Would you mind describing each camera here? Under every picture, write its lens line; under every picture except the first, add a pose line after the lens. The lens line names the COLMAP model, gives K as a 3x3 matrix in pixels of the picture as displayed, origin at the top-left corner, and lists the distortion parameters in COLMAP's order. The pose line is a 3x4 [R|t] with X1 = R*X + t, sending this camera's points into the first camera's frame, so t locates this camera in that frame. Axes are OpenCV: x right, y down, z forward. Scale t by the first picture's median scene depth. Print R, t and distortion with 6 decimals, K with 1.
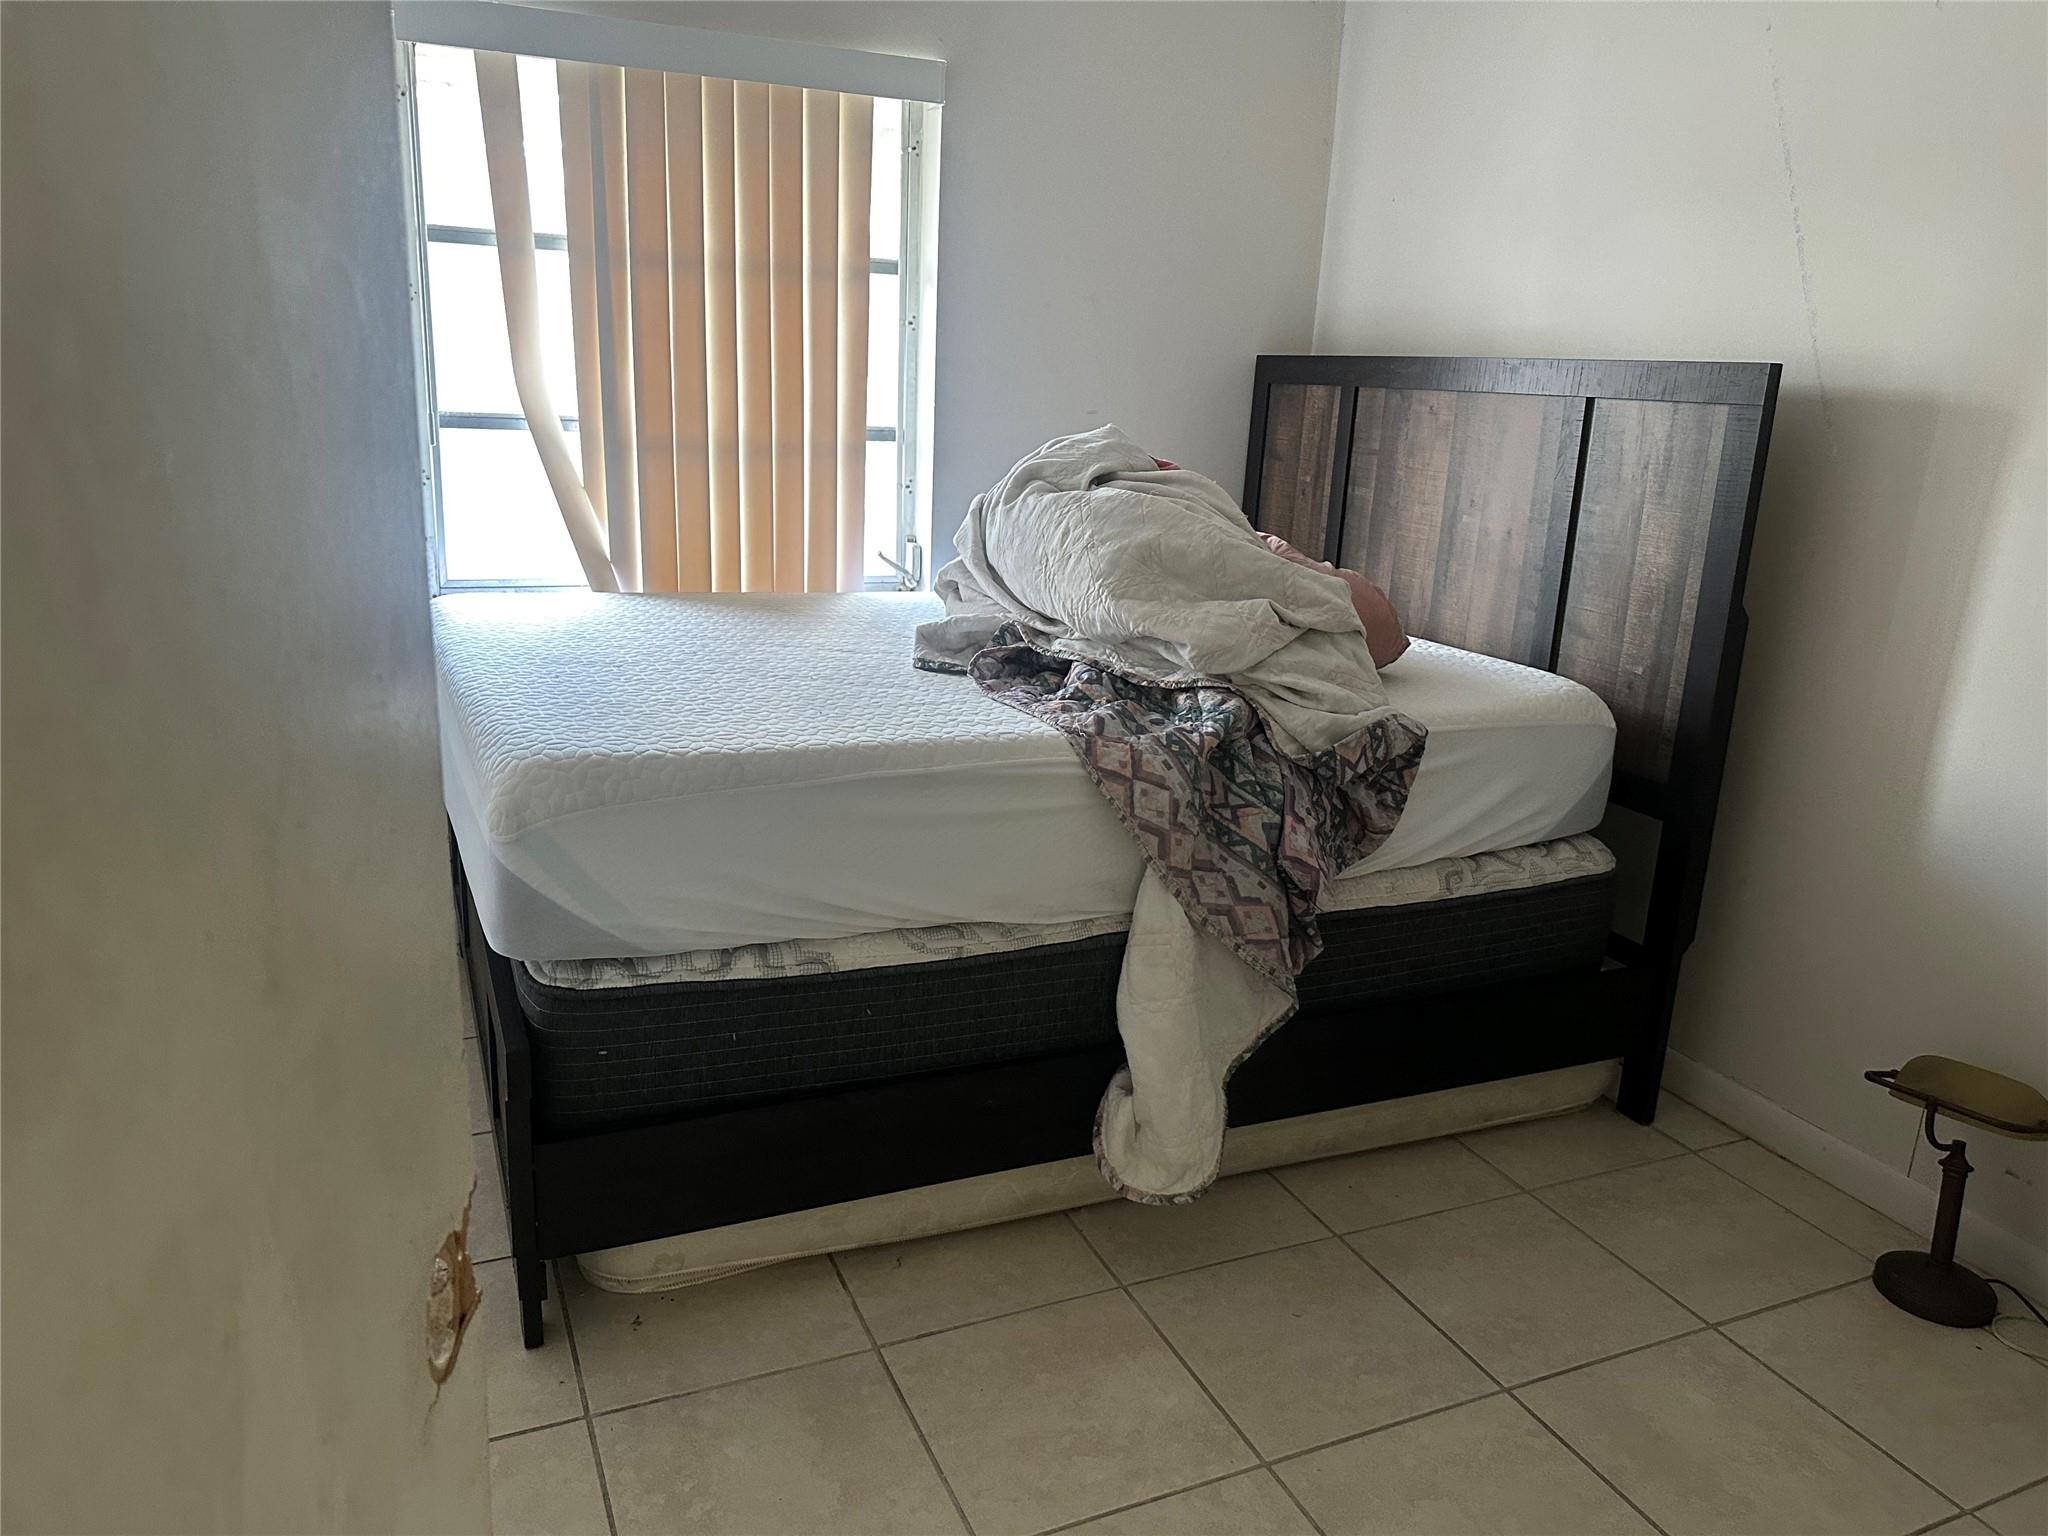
lens RADIAL K [[1458.3, 0, 1047.1], [0, 1458.3, 763.5], [0, 0, 1]] dist [0.064166, -0.081333]
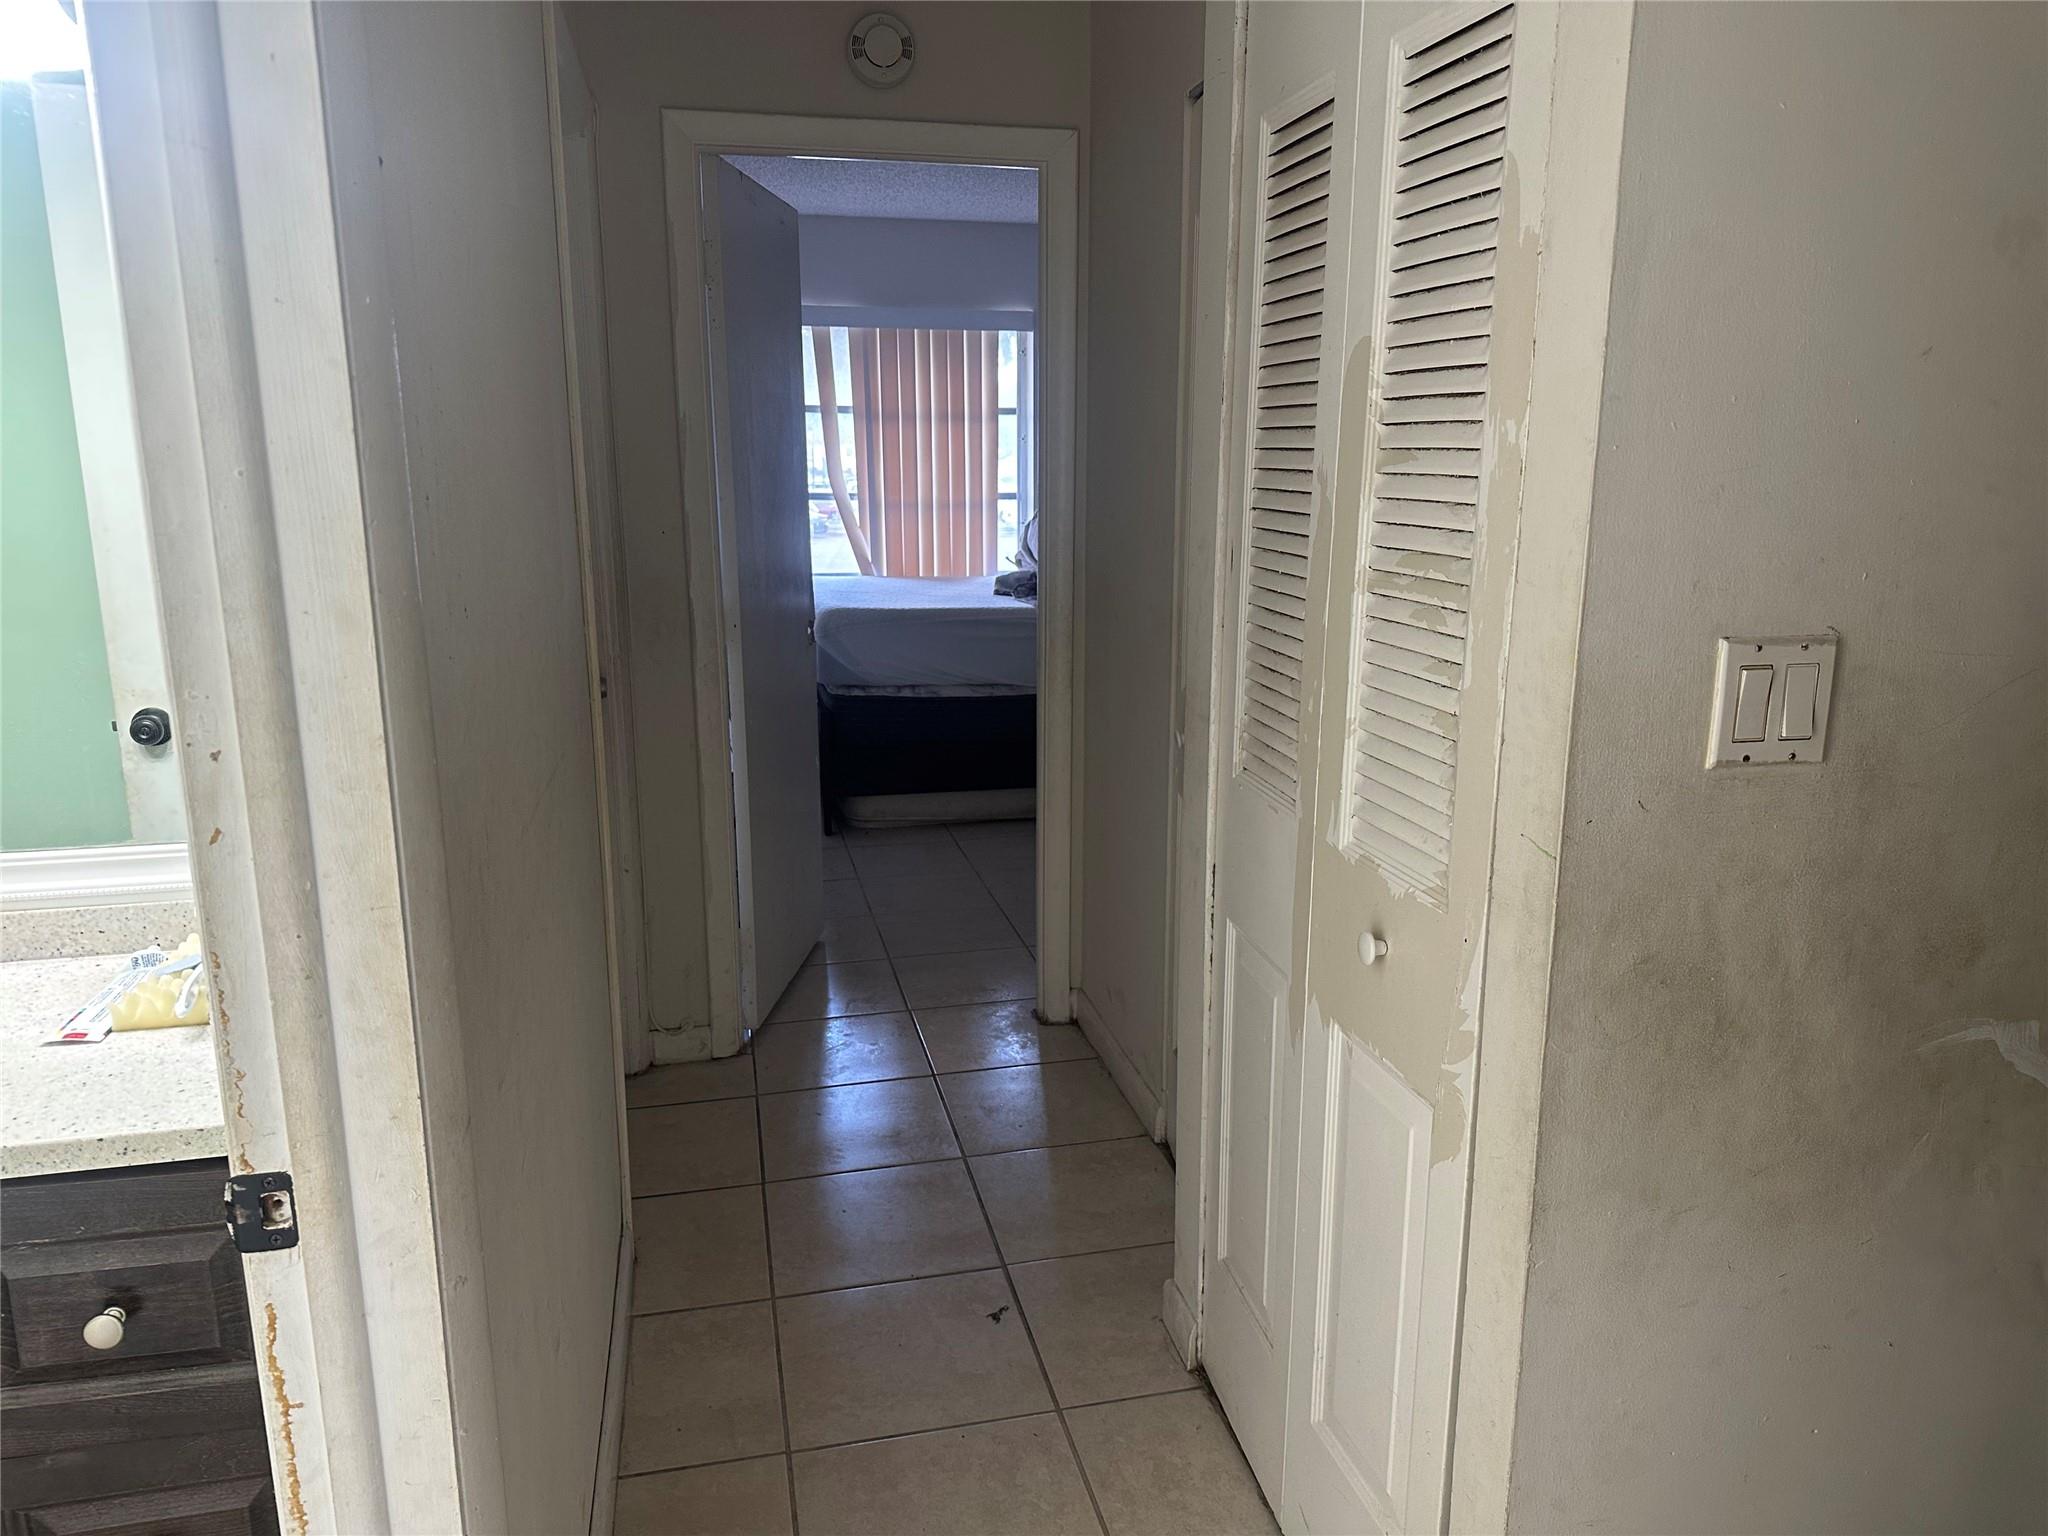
lens RADIAL K [[1458.3, 0, 1047.1], [0, 1458.3, 763.5], [0, 0, 1]] dist [0.064166, -0.081333]
pose [[0.980970, 0.001881, -0.194150, 0.335513], [-0.012879, 0.998381, -0.055397, 0.250004], [0.193731, 0.056843, 0.979407, -0.918124]]
